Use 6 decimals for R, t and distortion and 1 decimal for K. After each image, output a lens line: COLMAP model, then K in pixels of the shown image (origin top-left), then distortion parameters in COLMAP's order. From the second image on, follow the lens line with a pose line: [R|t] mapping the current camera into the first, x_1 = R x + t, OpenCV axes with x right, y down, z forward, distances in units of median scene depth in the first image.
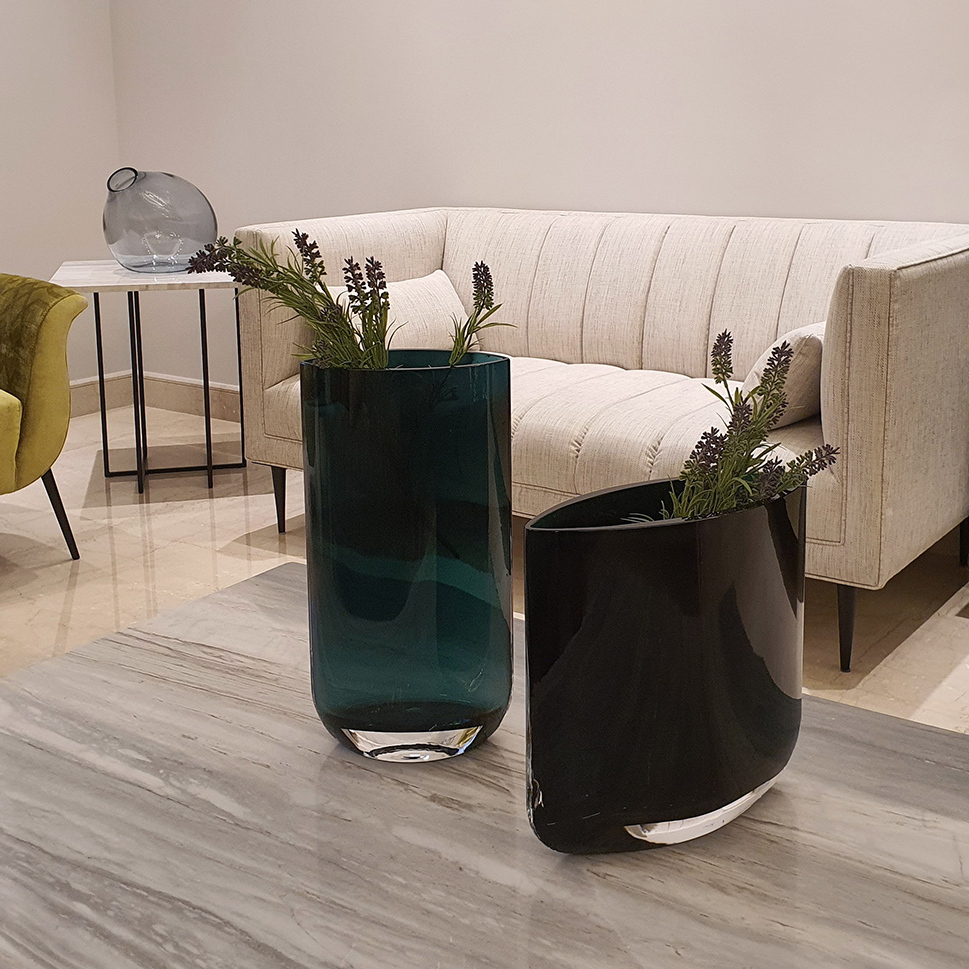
lens RADIAL K [[1320.3, 0, 487.2], [0, 1320.3, 425.0], [0, 0, 1]] dist [0.022239, 0.000000]
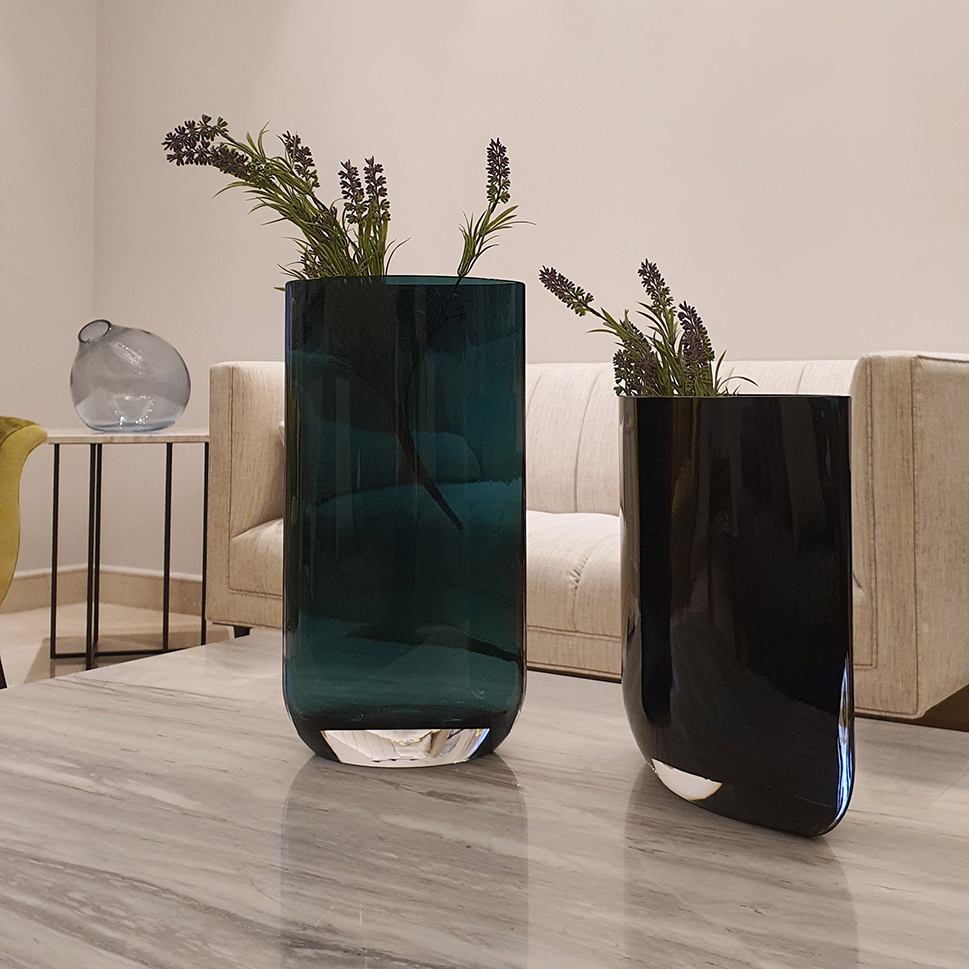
lens RADIAL K [[1320.3, 0, 486.6], [0, 1320.3, 479.7], [0, 0, 1]] dist [0.022239, 0.000000]
pose [[0.999616, 0.011004, 0.025422, -0.027541], [-0.004799, 0.972634, -0.232294, 0.266547], [-0.027283, 0.232083, 0.972313, 0.162447]]
